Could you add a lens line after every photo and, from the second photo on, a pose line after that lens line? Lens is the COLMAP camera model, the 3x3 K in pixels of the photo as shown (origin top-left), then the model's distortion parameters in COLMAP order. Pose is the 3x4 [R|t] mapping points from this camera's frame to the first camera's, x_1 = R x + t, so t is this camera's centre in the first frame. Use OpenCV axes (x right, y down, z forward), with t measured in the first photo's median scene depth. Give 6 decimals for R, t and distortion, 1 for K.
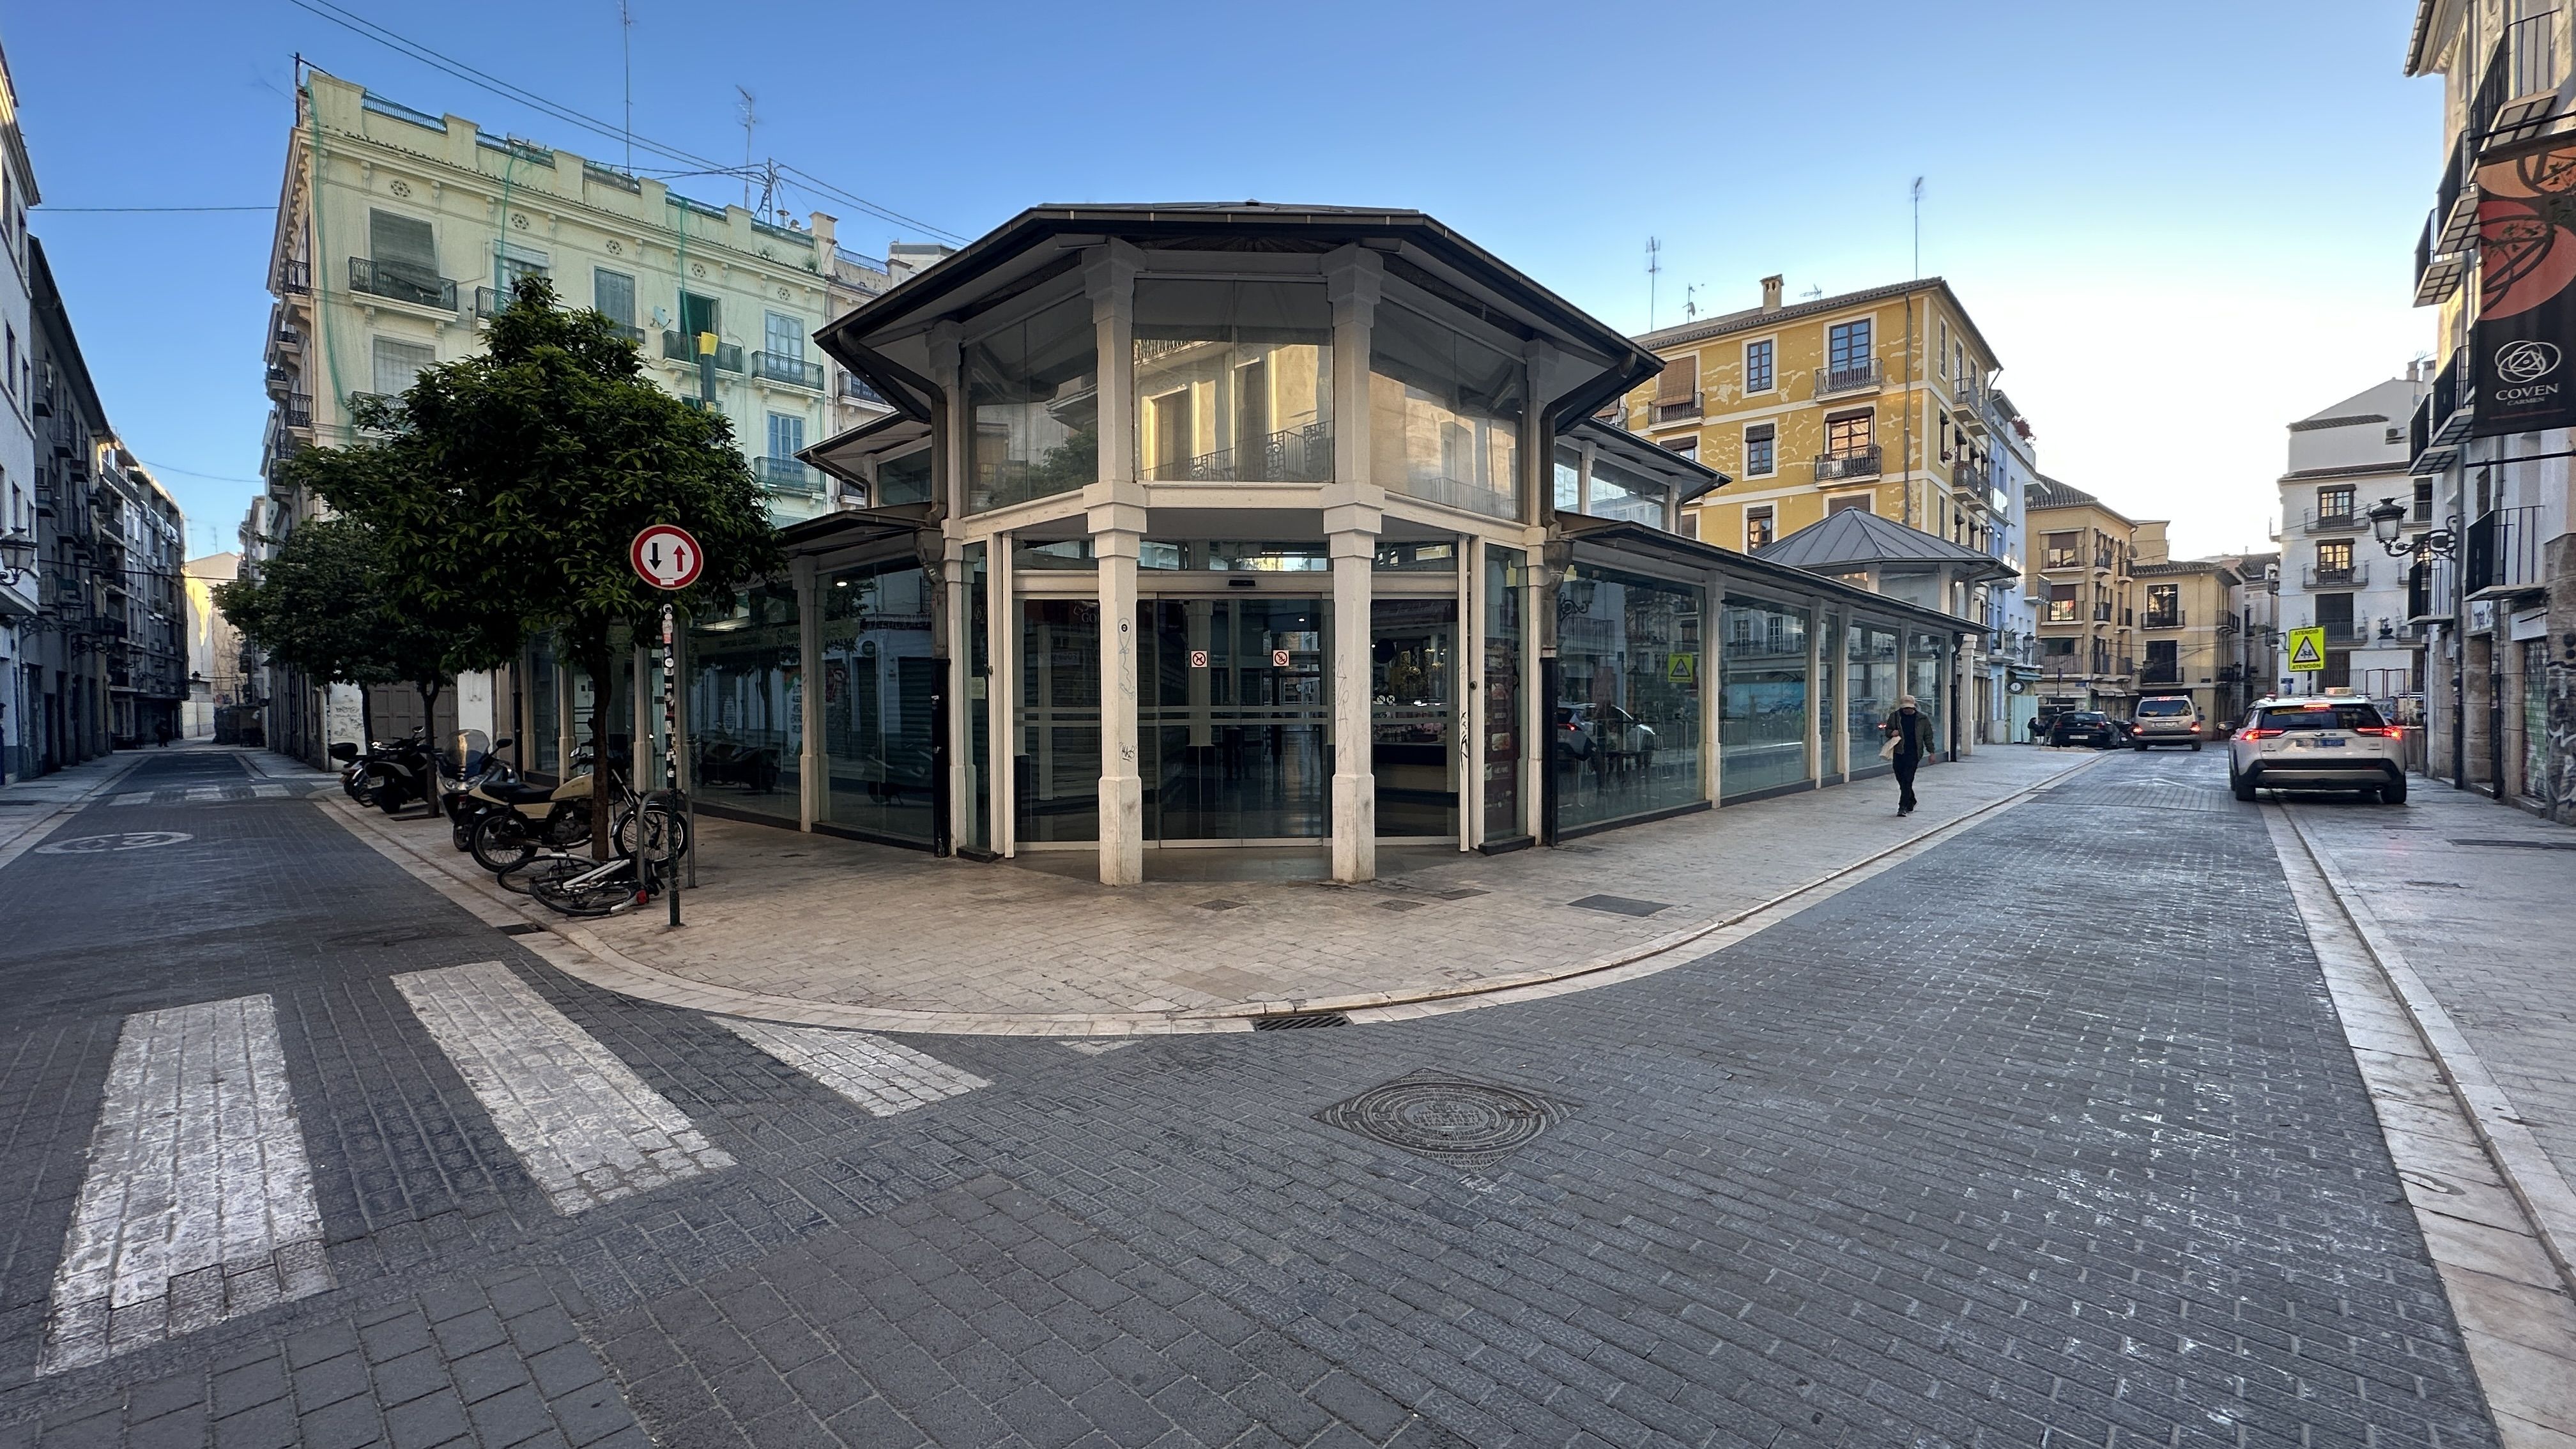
lens RADIAL K [[1027.5, 0, 1287.1], [0, 1027.5, 718.5], [0, 0, 1]] dist [0.000196, 0.000294]
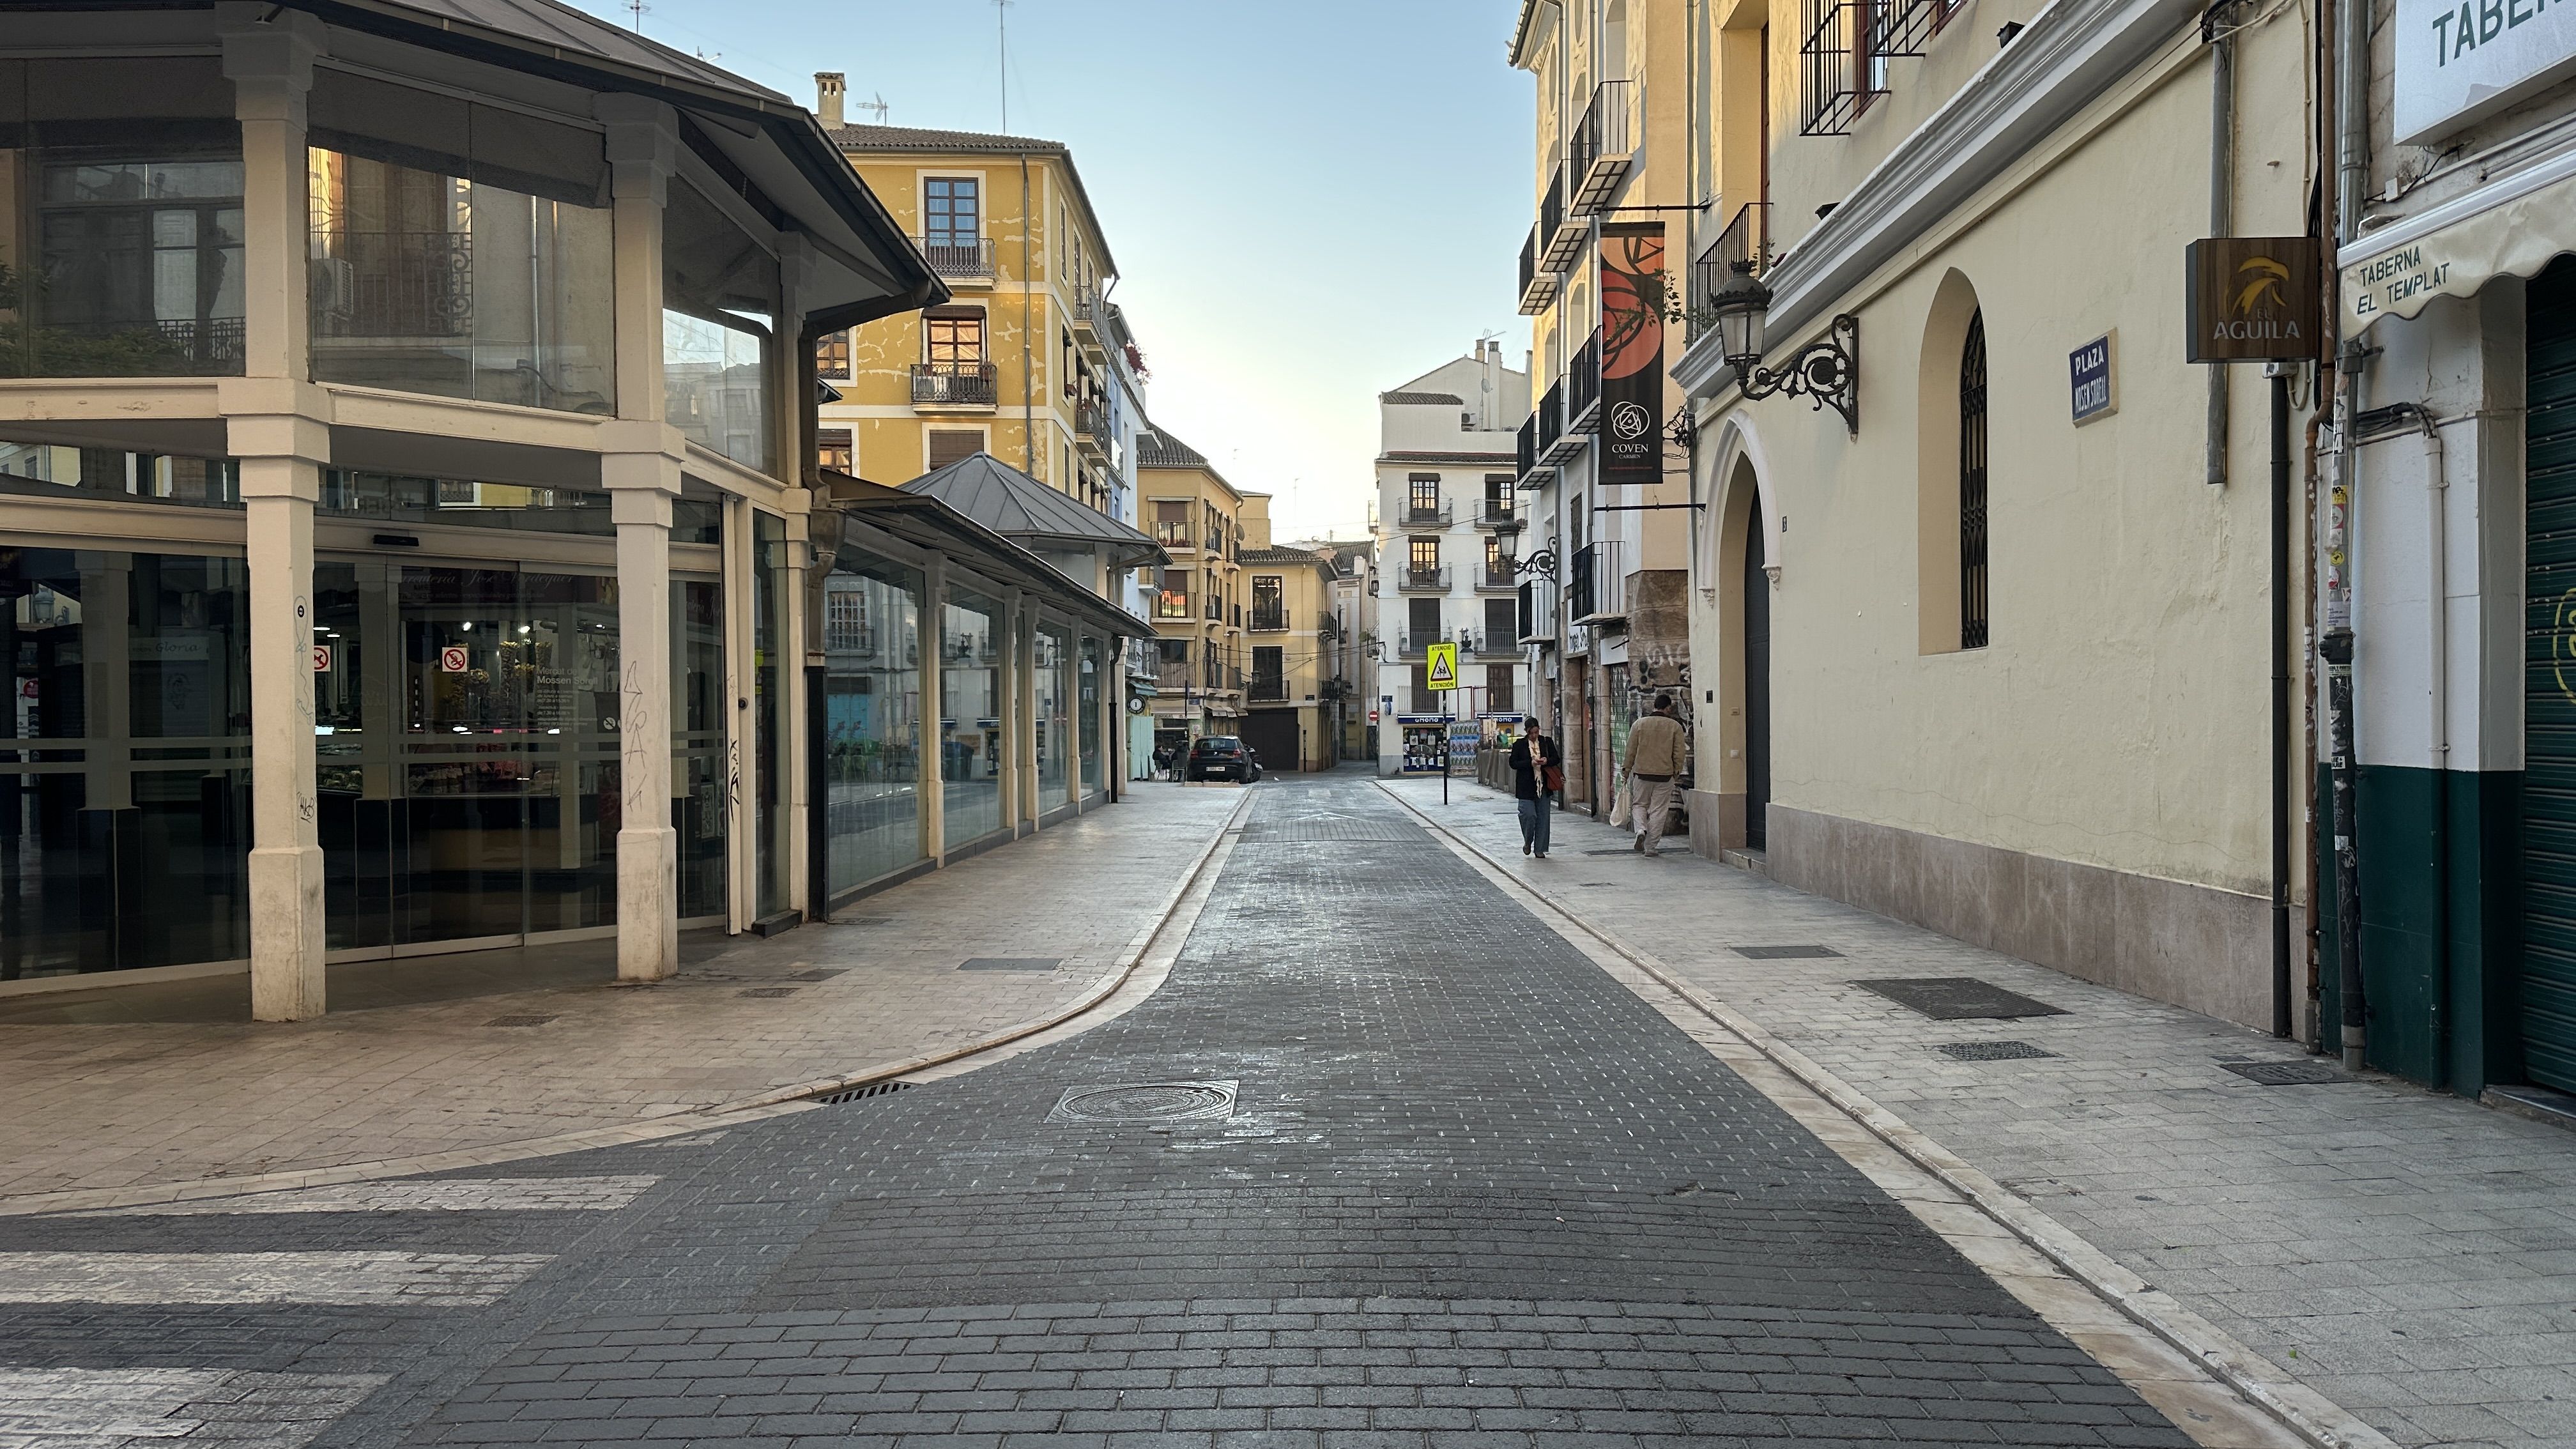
lens RADIAL K [[1807.2, 0, 1288.0], [0, 1807.2, 724.5], [0, 0, 1]] dist [0.151802, -0.152894]
pose [[0.740029, -0.002874, 0.672569, -0.315728], [0.014279, 0.999833, -0.011439, 0.002050], [-0.672424, 0.018068, 0.739946, -0.166751]]
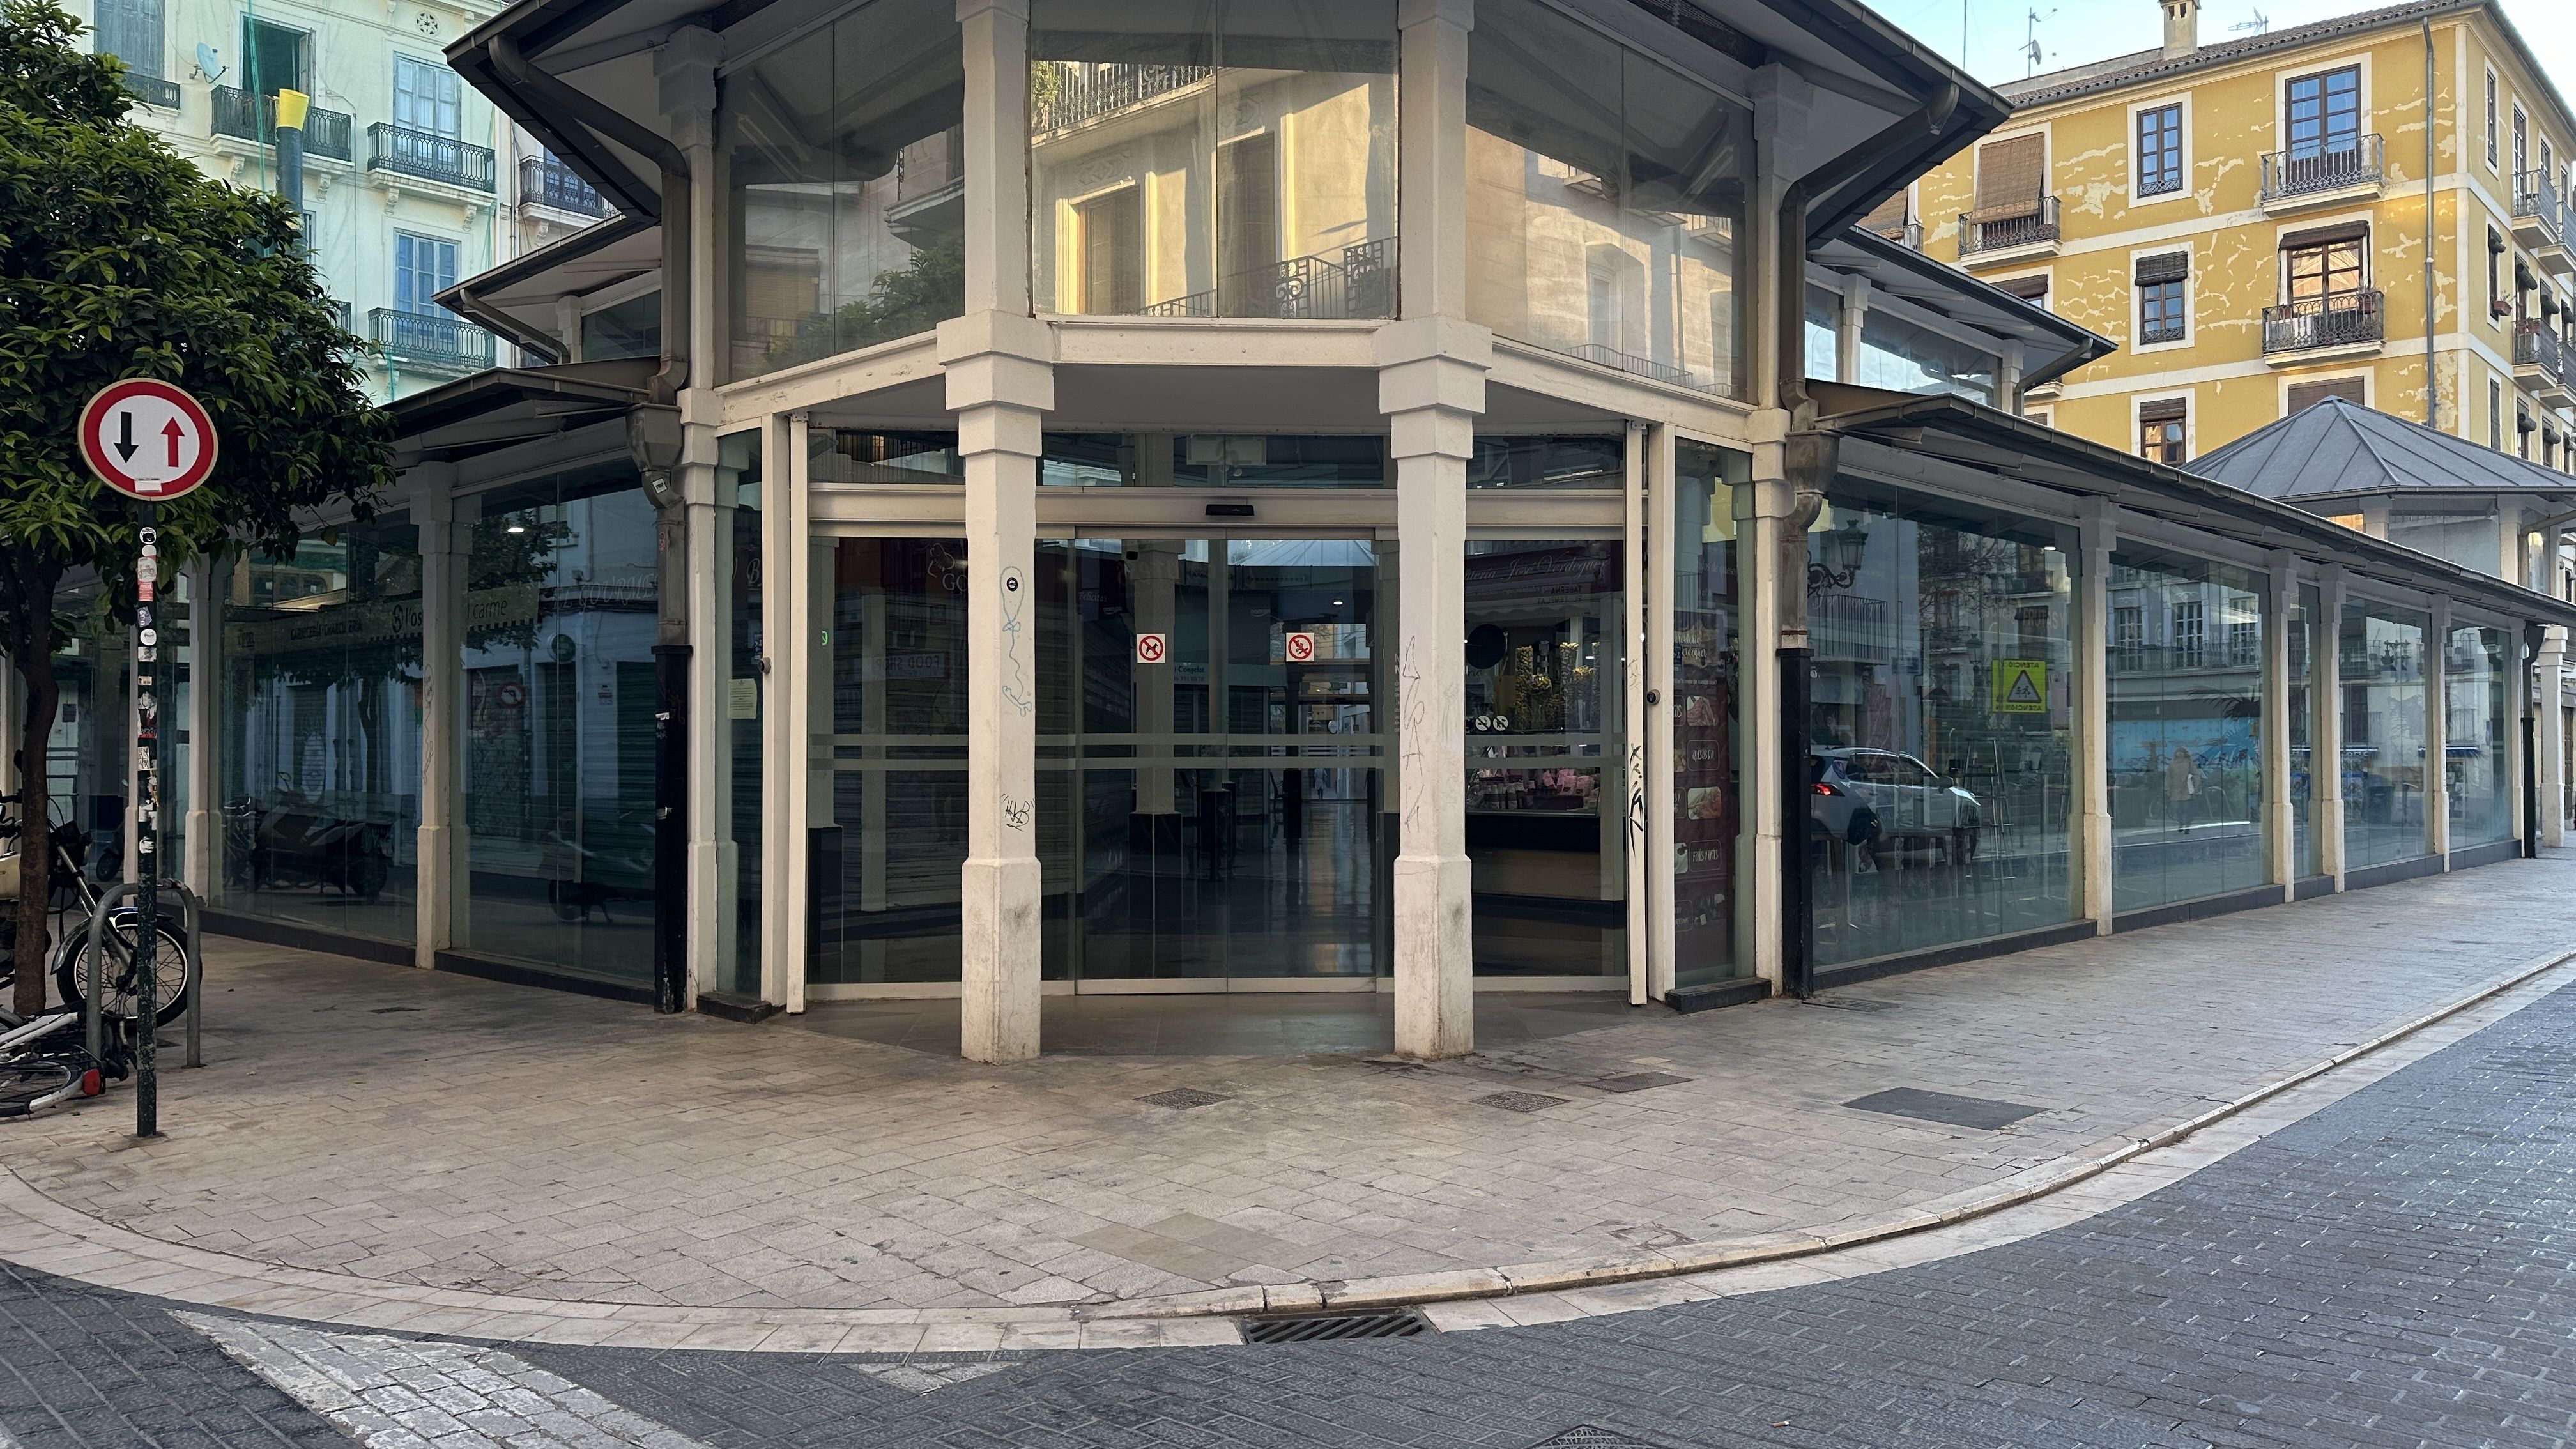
lens RADIAL K [[1801.1, 0, 1291.2], [0, 1801.1, 721.3], [0, 0, 1]] dist [0.060103, -0.066869]
pose [[0.999921, 0.003627, -0.012010, 0.000543], [-0.004038, 0.999400, -0.034397, 0.010667], [0.011878, 0.034443, 0.999336, 0.036779]]
